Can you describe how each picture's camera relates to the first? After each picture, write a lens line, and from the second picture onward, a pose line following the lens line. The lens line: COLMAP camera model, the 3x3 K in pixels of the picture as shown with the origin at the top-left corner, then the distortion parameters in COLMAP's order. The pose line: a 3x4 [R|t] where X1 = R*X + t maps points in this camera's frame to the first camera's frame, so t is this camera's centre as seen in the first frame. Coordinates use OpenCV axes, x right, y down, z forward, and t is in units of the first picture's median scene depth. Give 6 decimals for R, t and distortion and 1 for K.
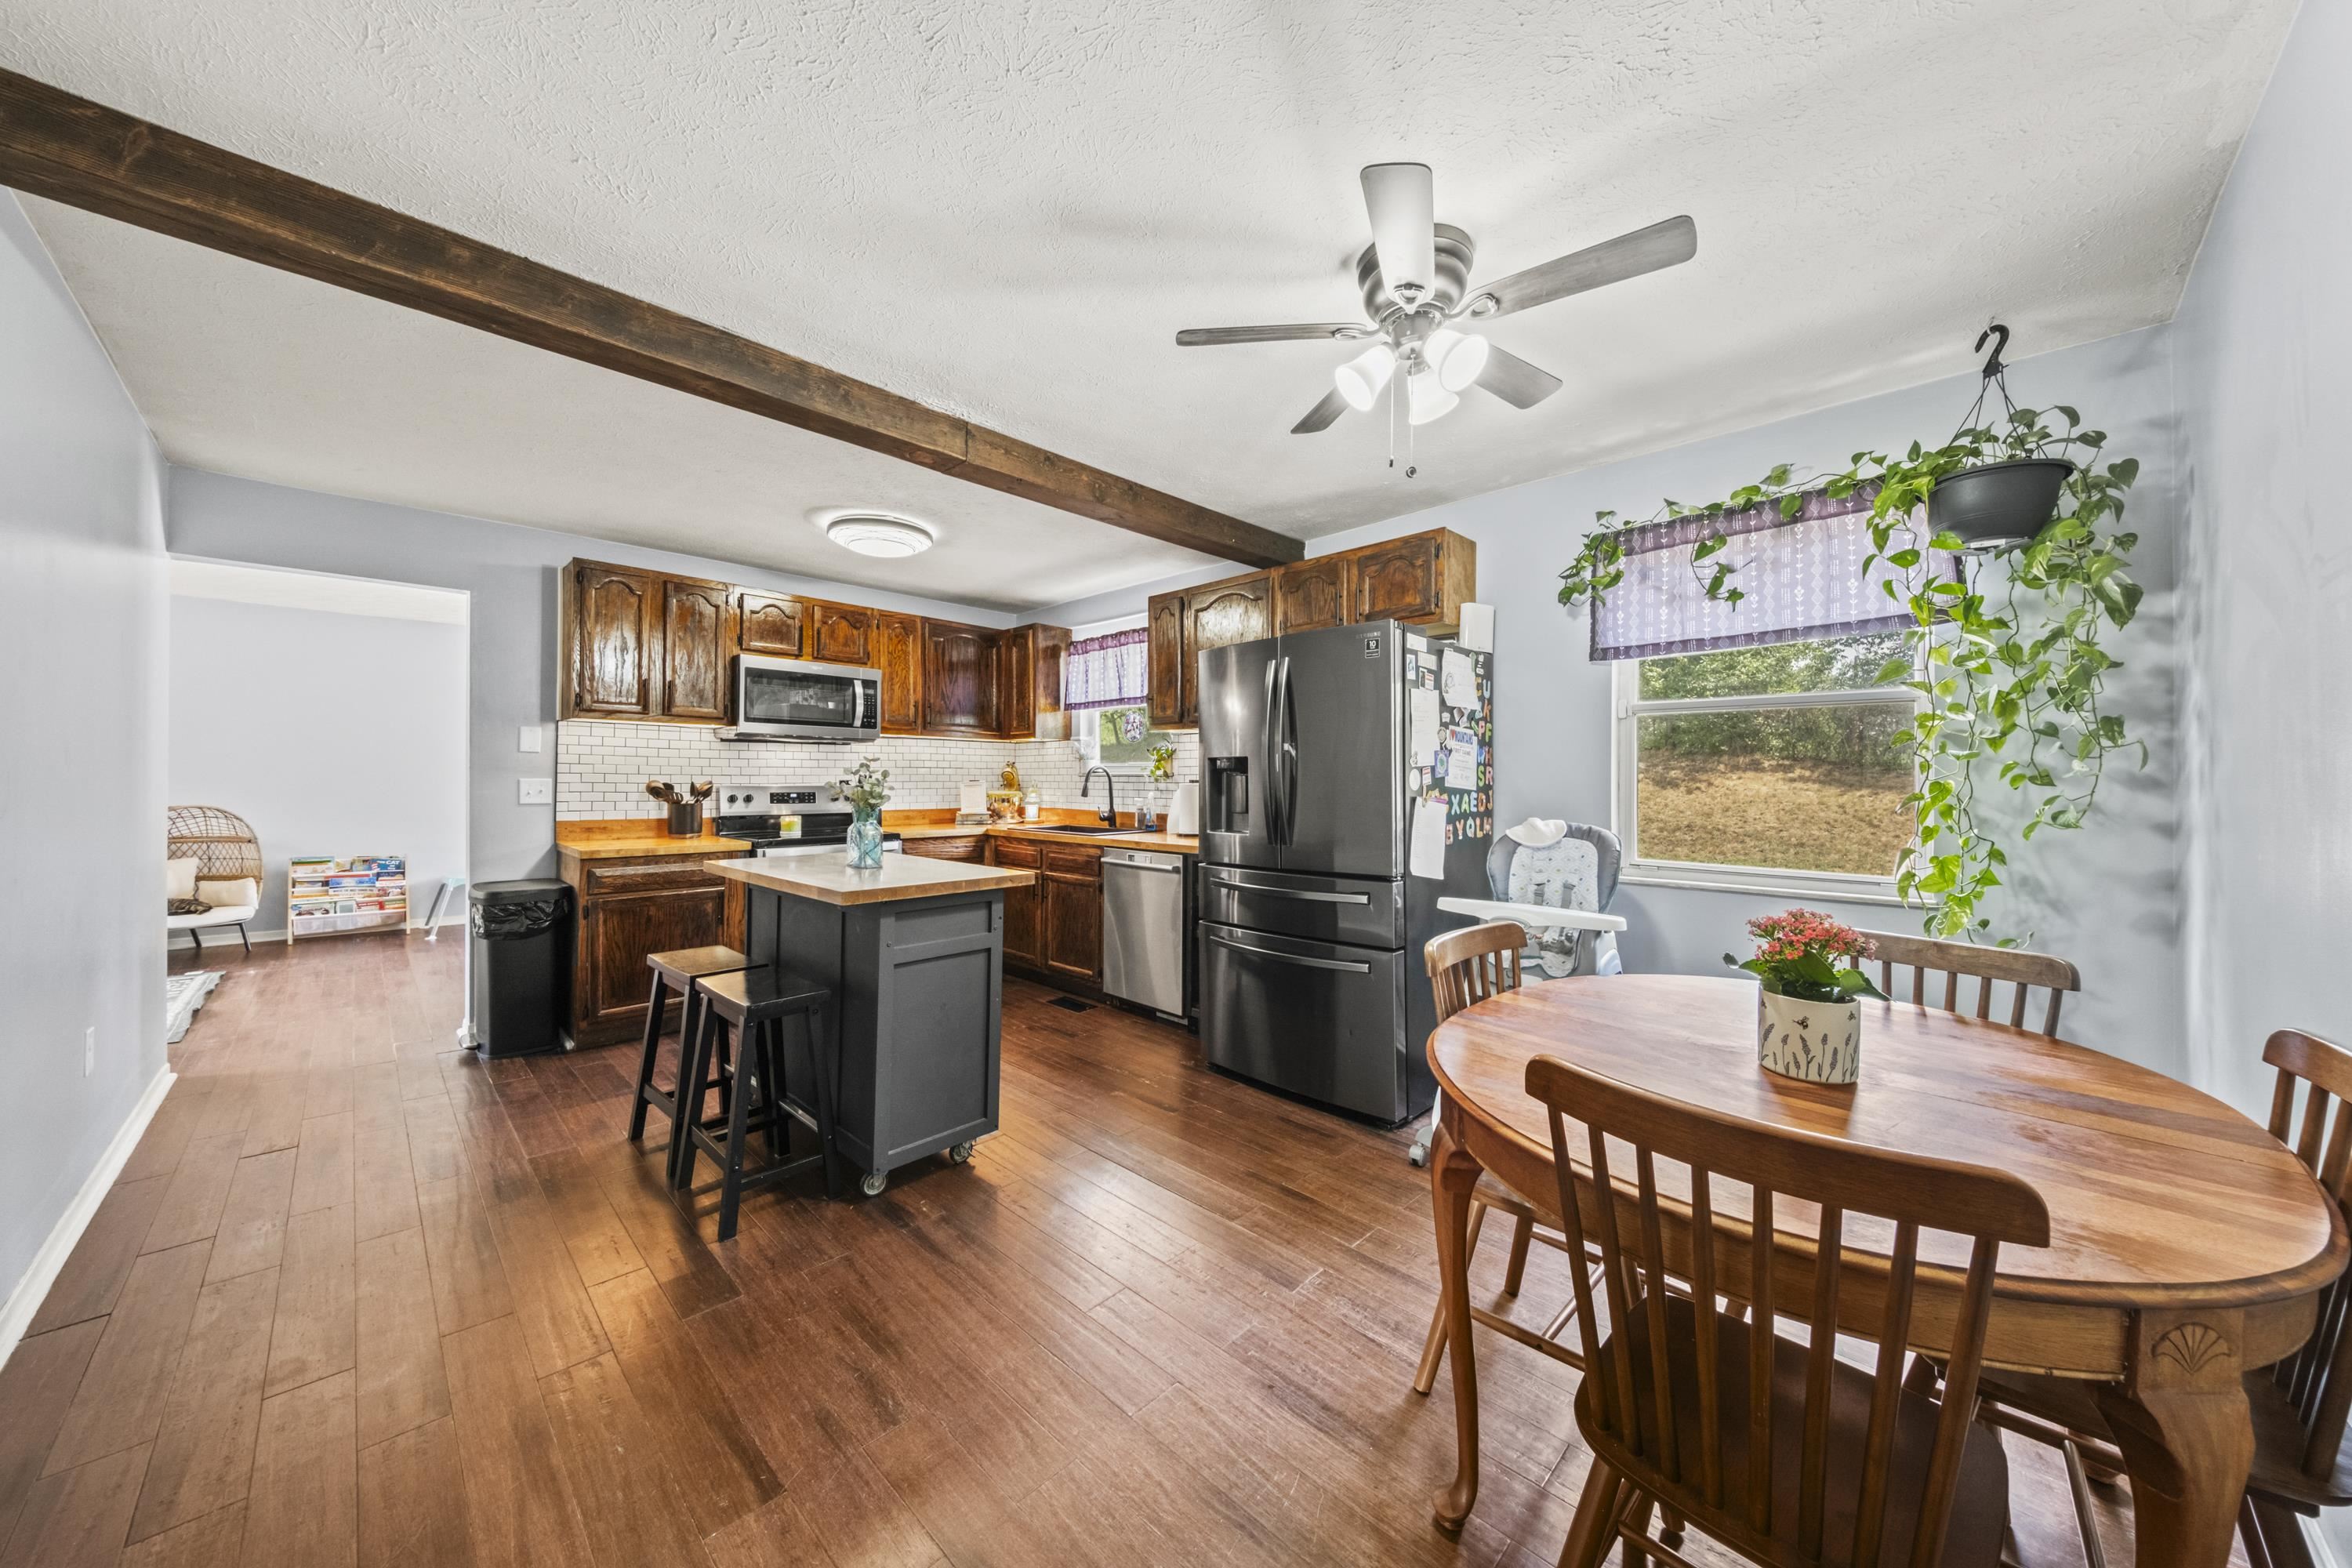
lens RADIAL K [[800.3, 0, 1168.3], [0, 800.3, 759.2], [0, 0, 1]] dist [0.028808, -0.017460]
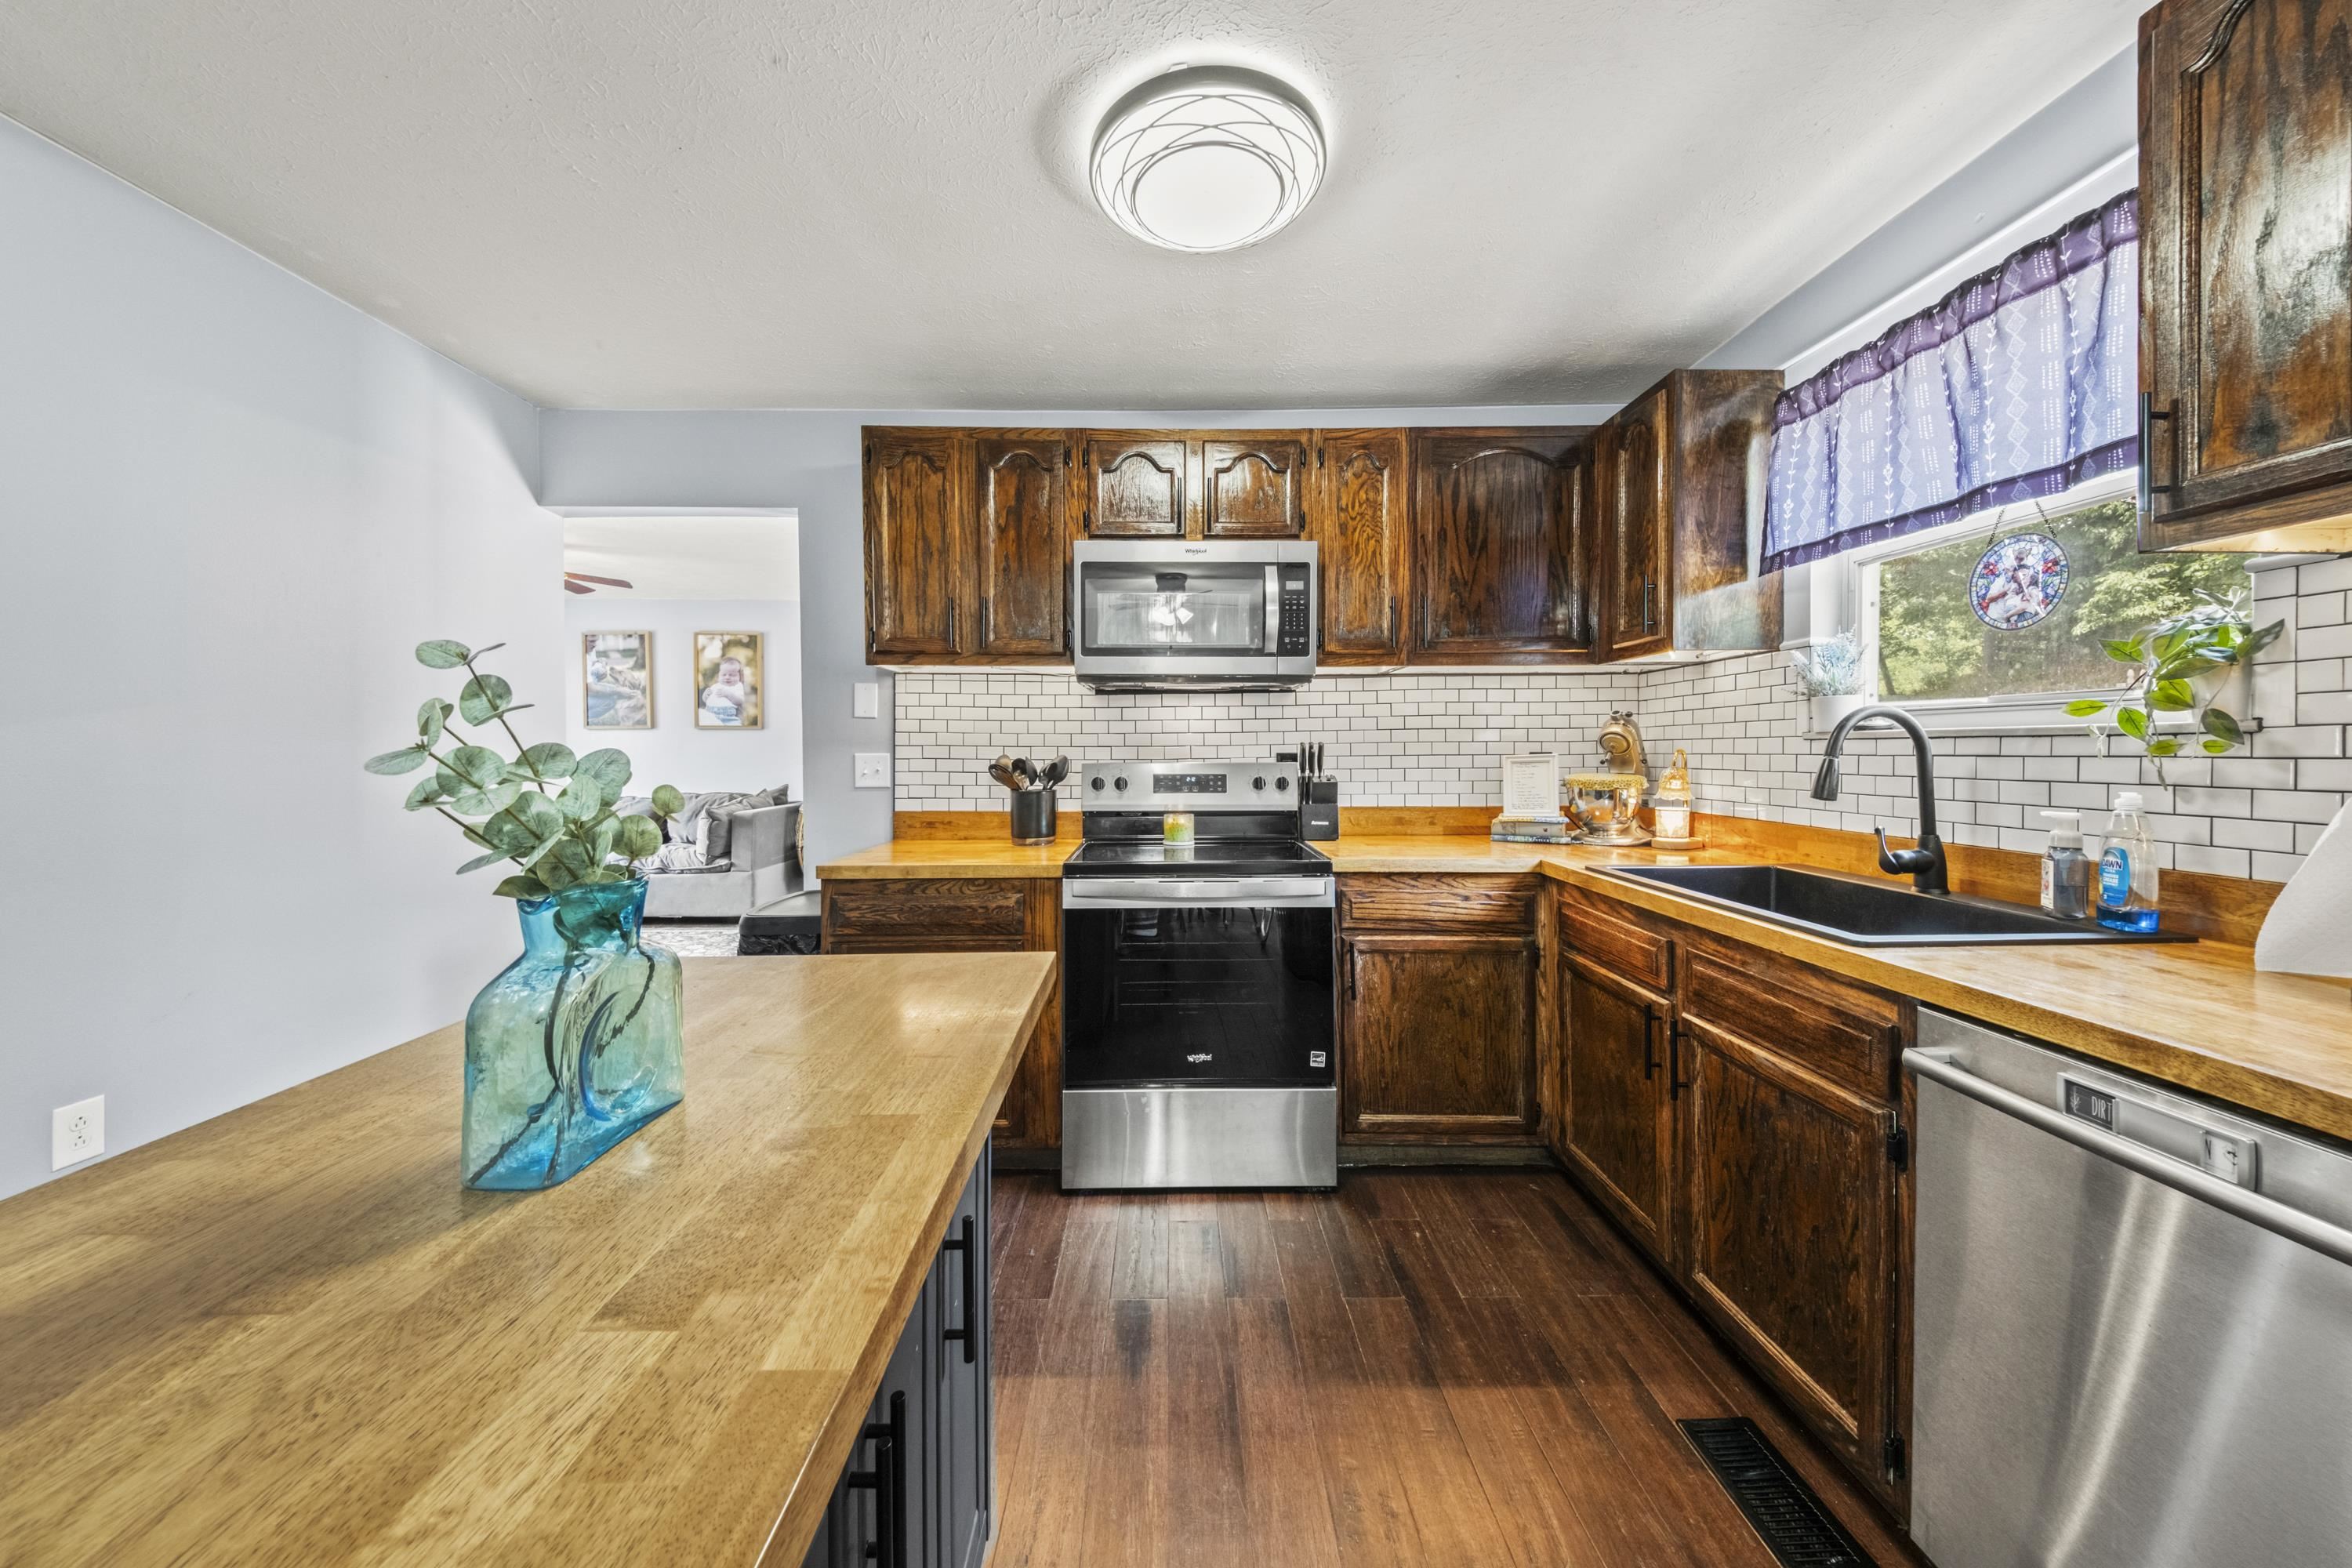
lens RADIAL K [[800.3, 0, 1168.3], [0, 800.3, 759.2], [0, 0, 1]] dist [0.028808, -0.017460]
pose [[0.703942, 0.000416, -0.710257, -0.055204], [0.024794, 0.999376, 0.025158, 0.014212], [0.709824, -0.035320, 0.703493, 0.546085]]
